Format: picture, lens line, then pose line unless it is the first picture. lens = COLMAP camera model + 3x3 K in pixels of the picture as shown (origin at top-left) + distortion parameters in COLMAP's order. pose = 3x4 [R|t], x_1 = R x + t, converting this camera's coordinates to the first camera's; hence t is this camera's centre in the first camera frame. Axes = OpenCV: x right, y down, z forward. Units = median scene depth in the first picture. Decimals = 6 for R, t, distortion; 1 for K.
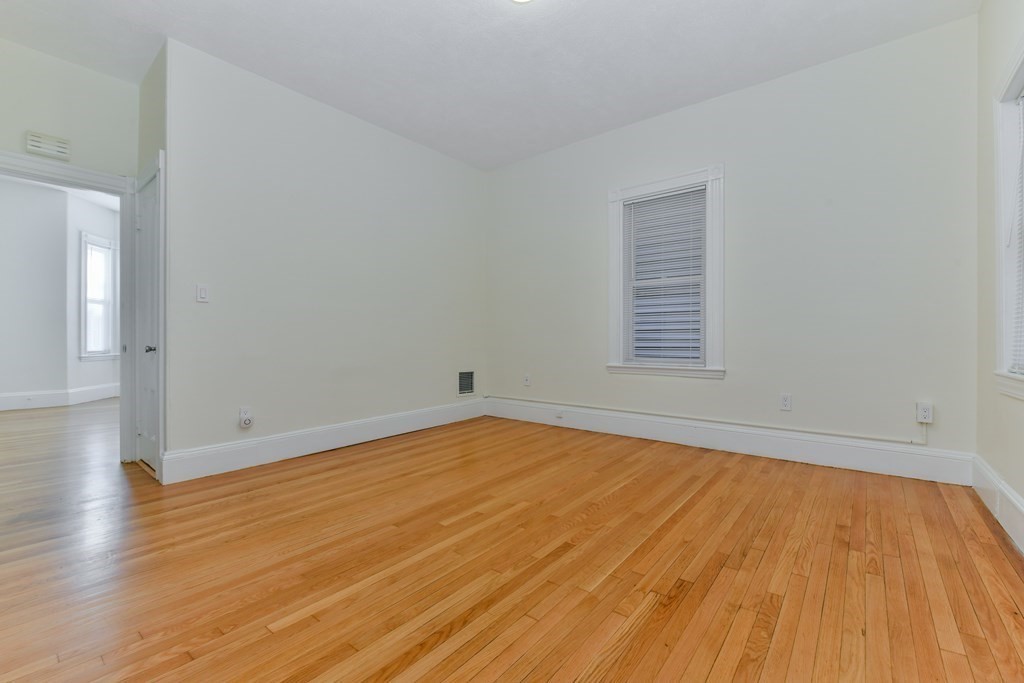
lens RADIAL K [[433.2, 0, 551.0], [0, 433.2, 340.2], [0, 0, 1]] dist [-0.000170, -0.000023]
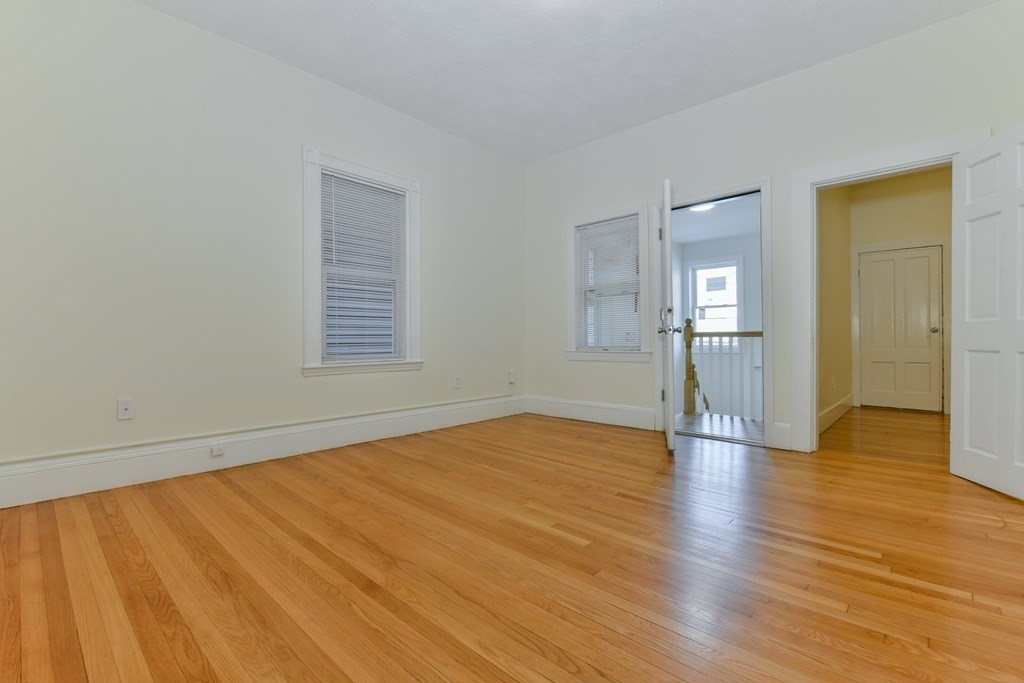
lens RADIAL K [[410.7, 0, 512.0], [0, 410.7, 341.5], [0, 0, 1]] dist [0.000062, -0.000343]
pose [[0.157805, -0.009563, 0.987424, -0.895097], [0.003508, 0.999952, 0.009124, 0.009942], [-0.987464, 0.002024, 0.157831, 0.841965]]
